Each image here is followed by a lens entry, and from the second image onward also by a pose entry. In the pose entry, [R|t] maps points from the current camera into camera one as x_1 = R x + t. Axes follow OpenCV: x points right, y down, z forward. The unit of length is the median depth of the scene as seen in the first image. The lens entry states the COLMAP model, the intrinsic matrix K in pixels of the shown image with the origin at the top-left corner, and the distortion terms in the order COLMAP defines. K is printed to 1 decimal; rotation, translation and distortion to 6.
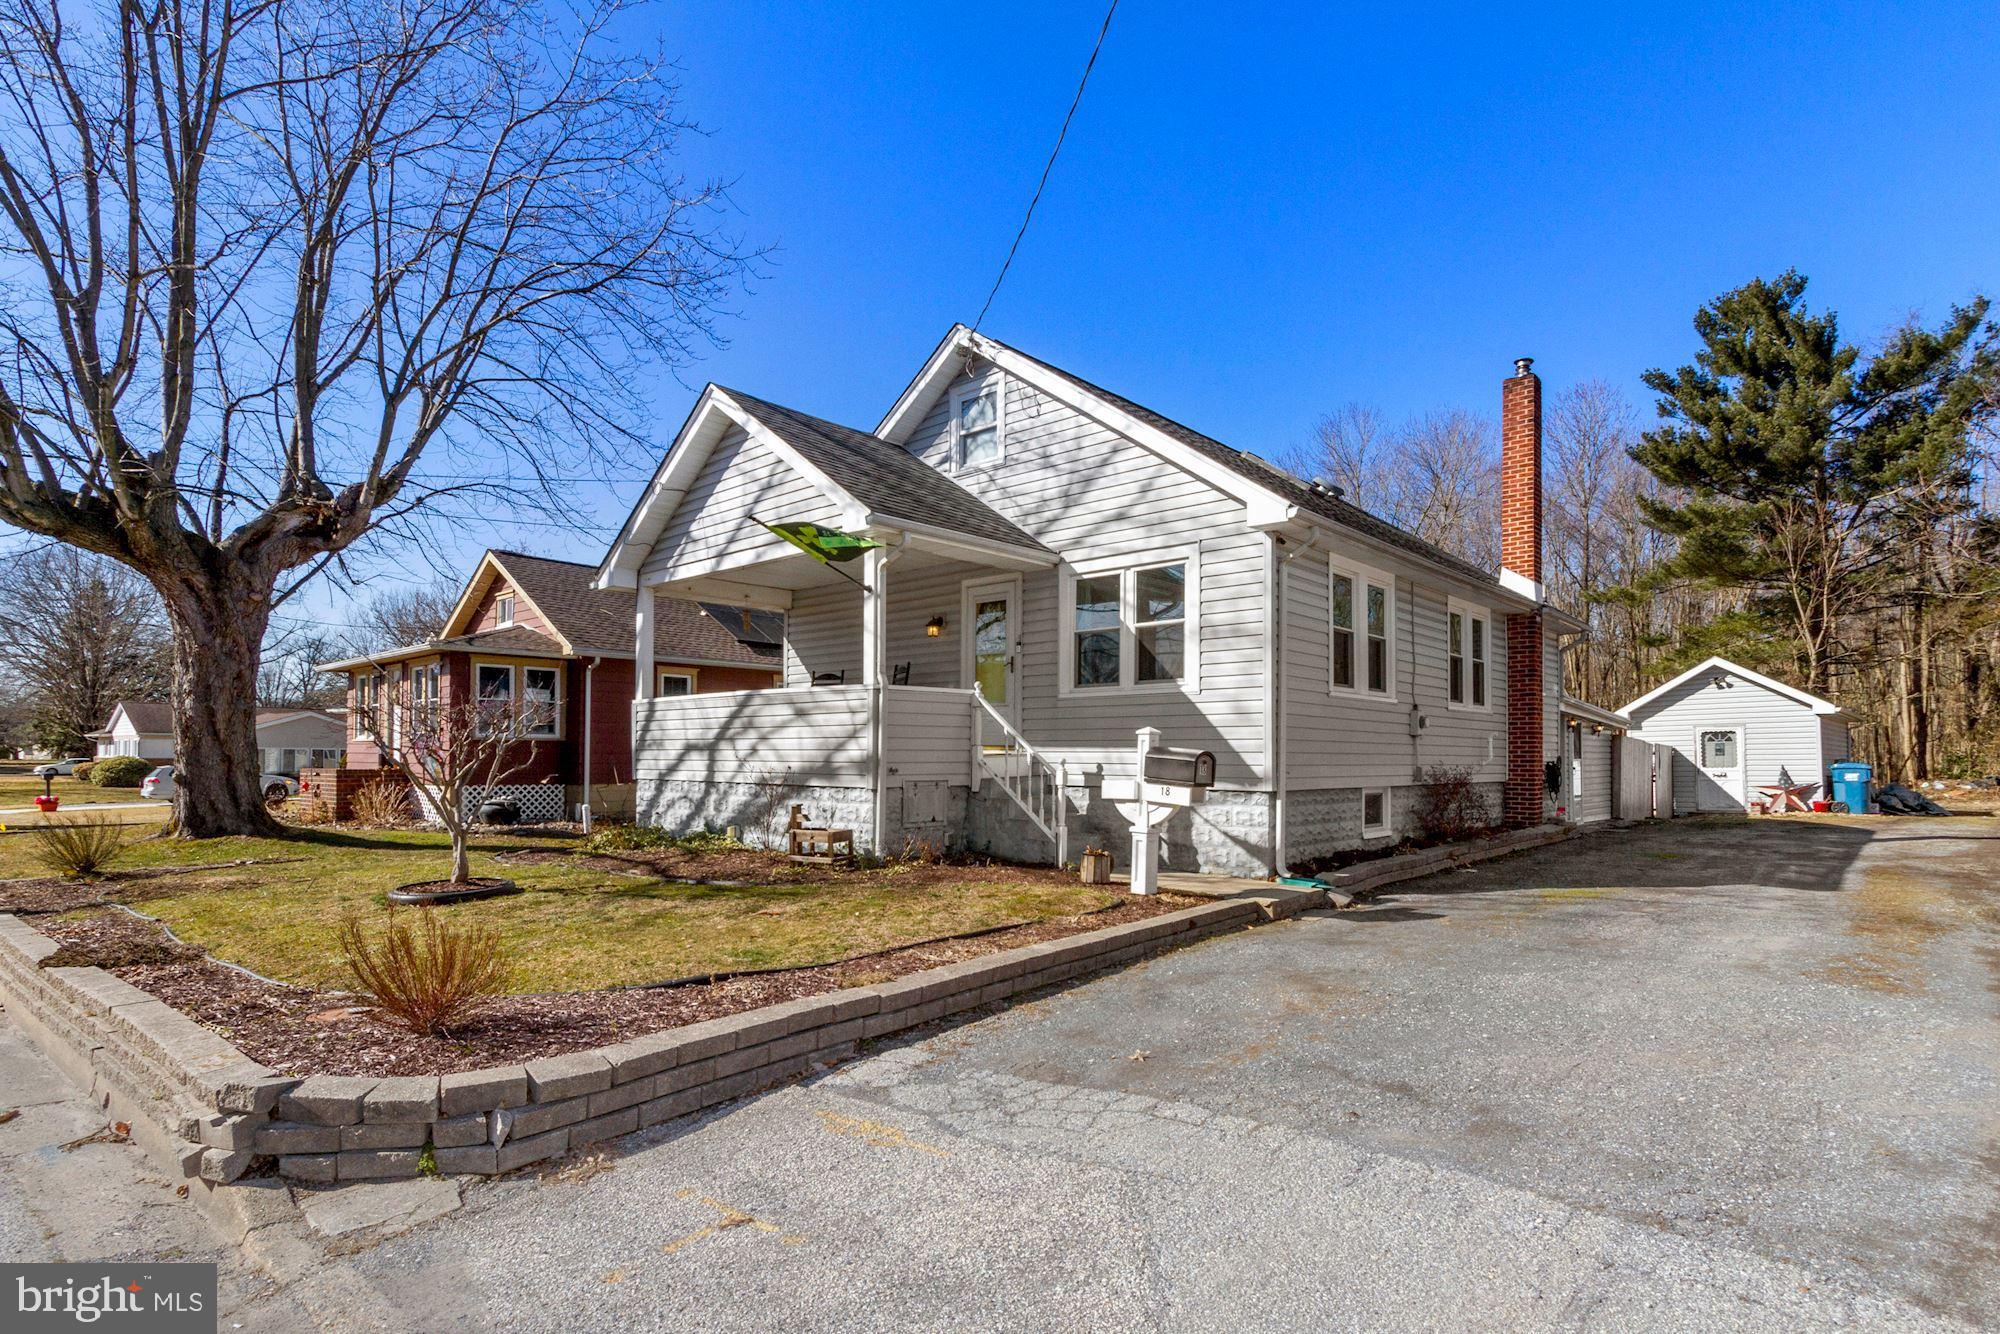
lens RADIAL K [[992.4, 0, 1003.8], [0, 992.4, 733.8], [0, 0, 1]] dist [0.003937, 0.000815]
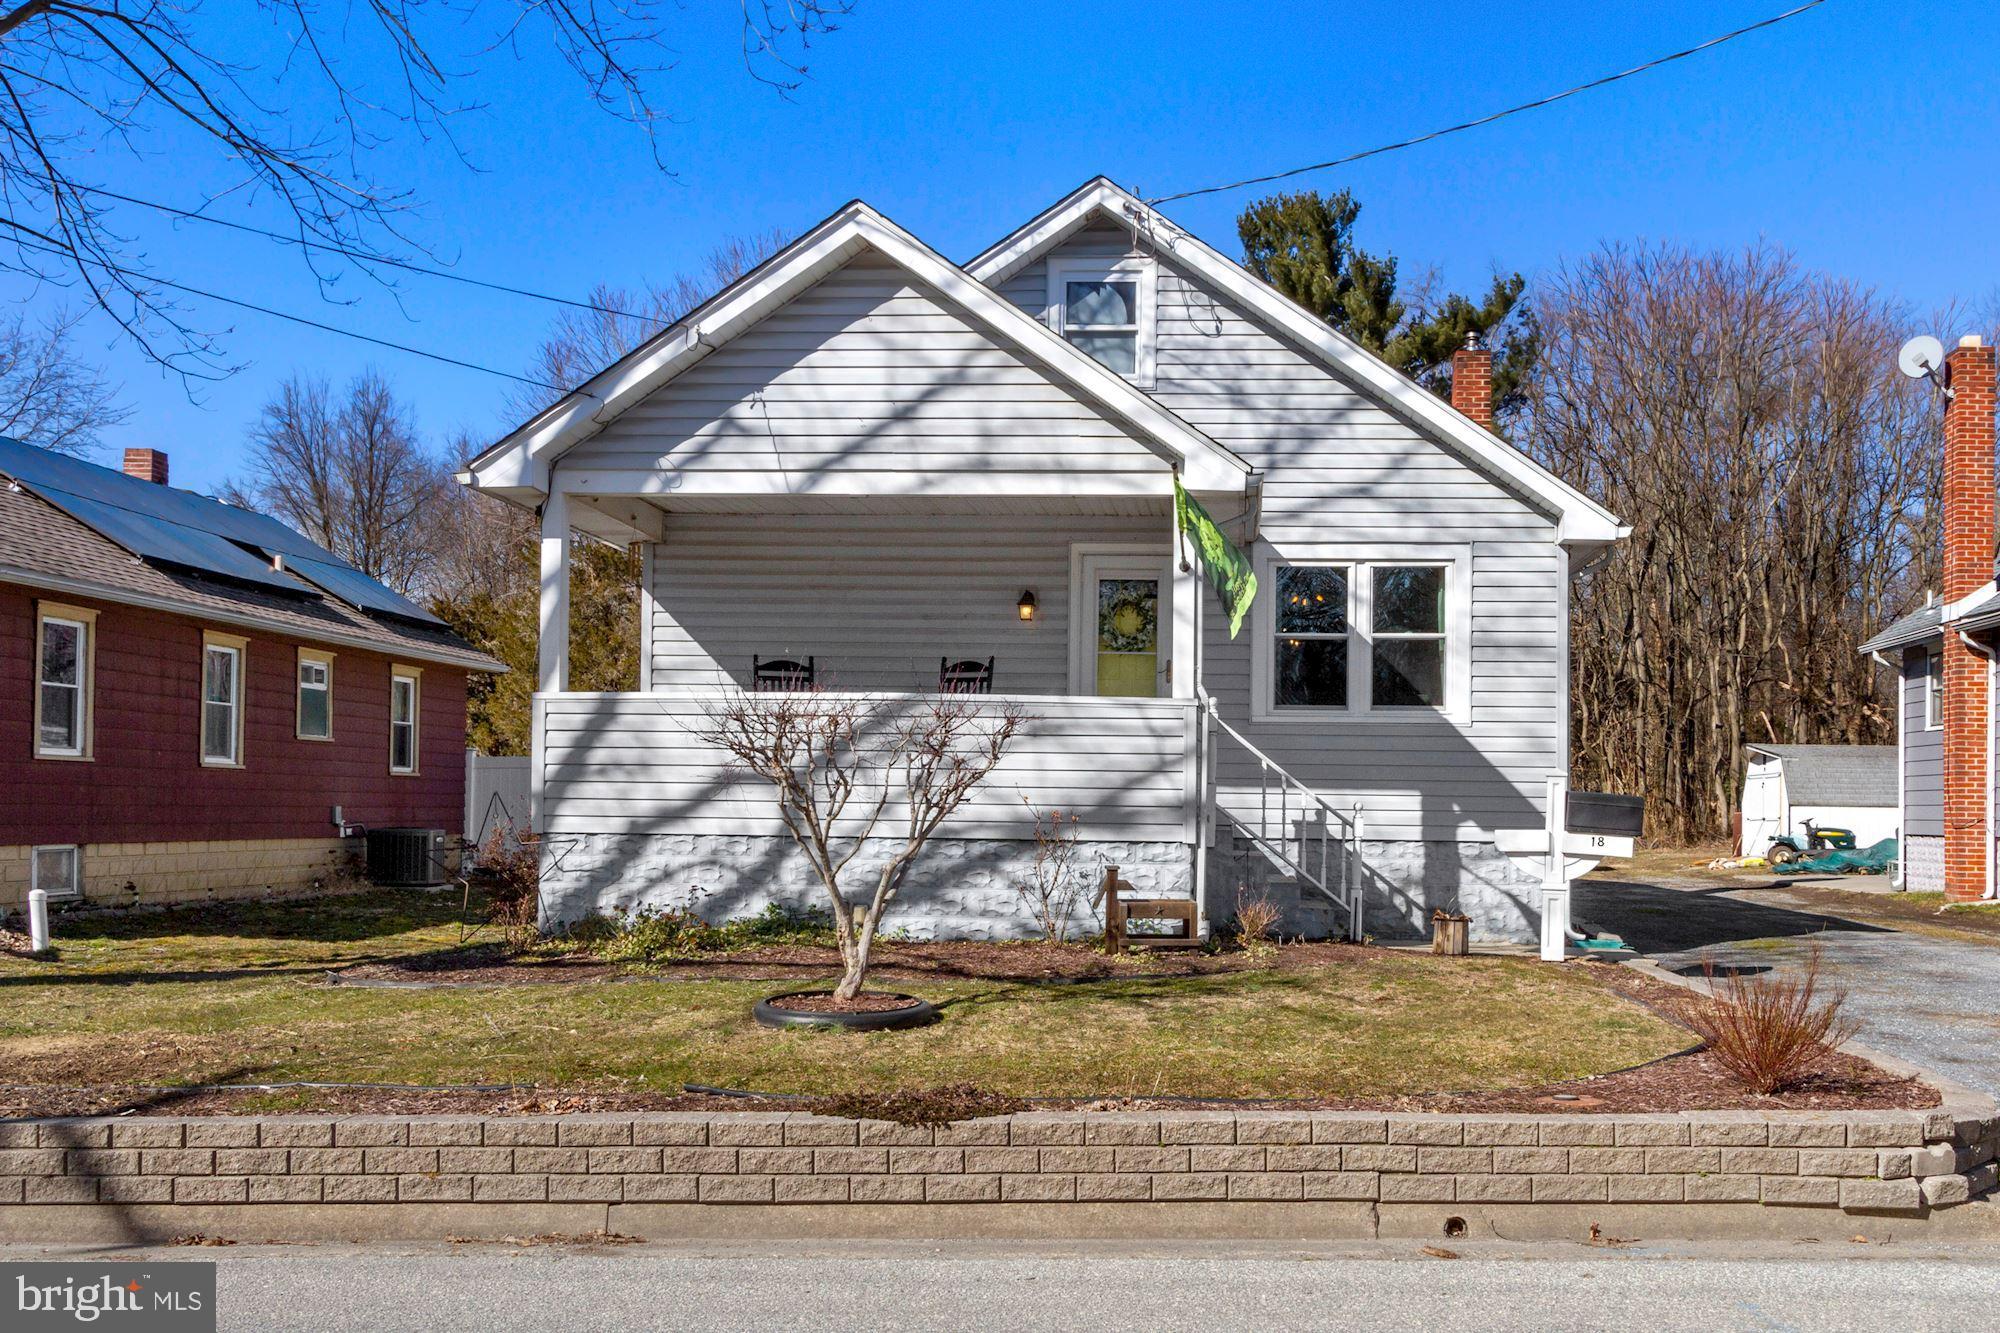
lens RADIAL K [[1746.3, 0, 1056.0], [0, 1746.3, 748.0], [0, 0, 1]] dist [0.048899, 0.001814]
pose [[0.787680, 0.026234, 0.615525, -0.767207], [-0.022698, 0.999650, -0.013559, 0.004585], [-0.615666, -0.003291, 0.788000, 0.046204]]
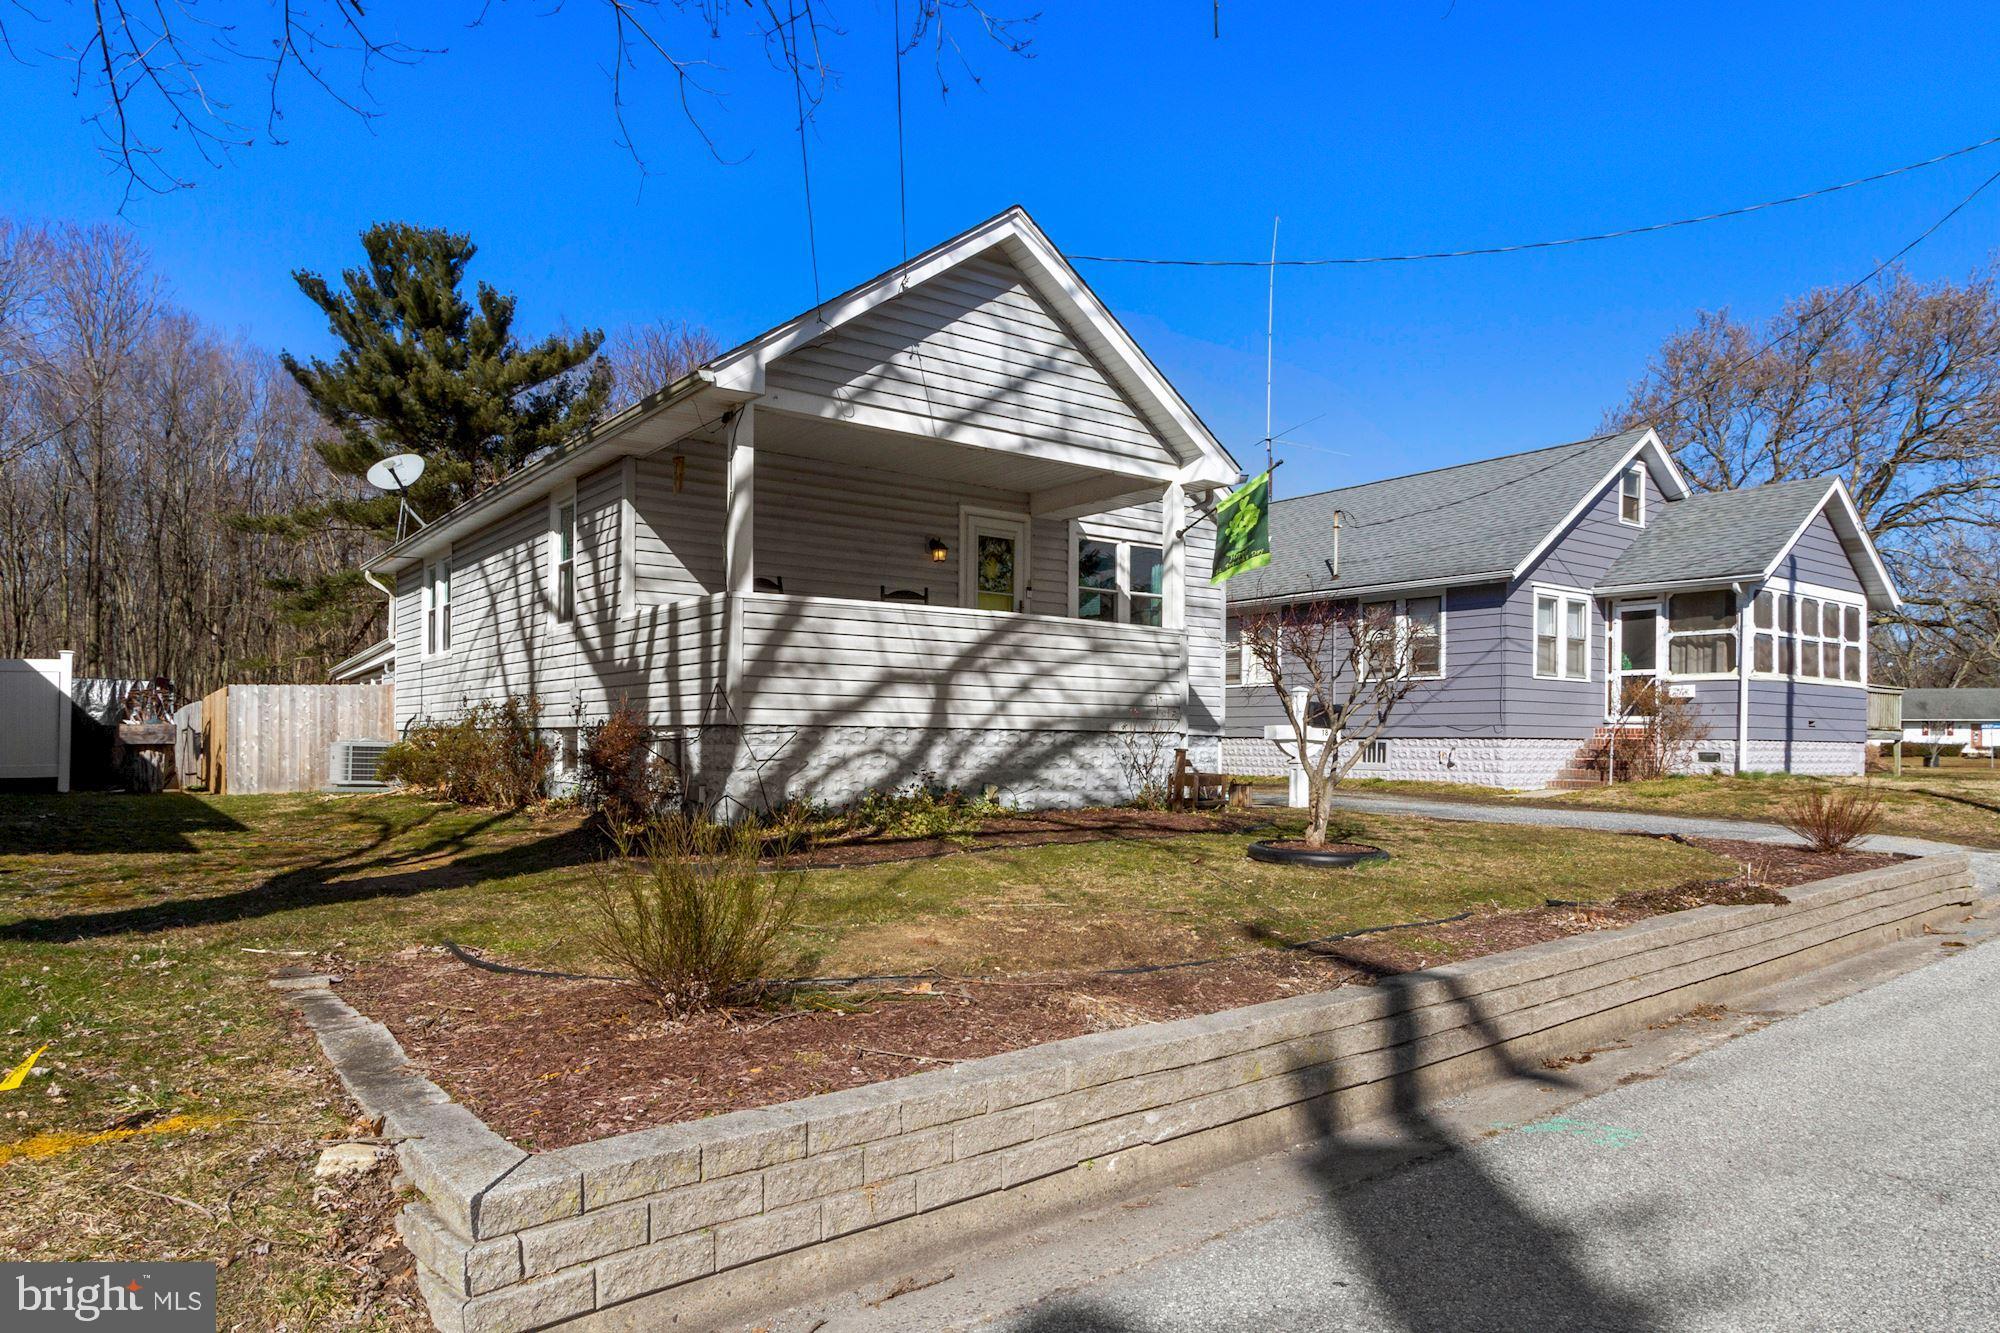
lens RADIAL K [[1261.3, 0, 995.4], [0, 1261.3, 728.3], [0, 0, 1]] dist [0.001525, 0.000101]
pose [[0.198240, 0.008484, 0.980117, -1.098132], [-0.030241, 0.999539, -0.002536, 0.045819], [-0.979687, -0.029137, 0.198405, 0.715000]]
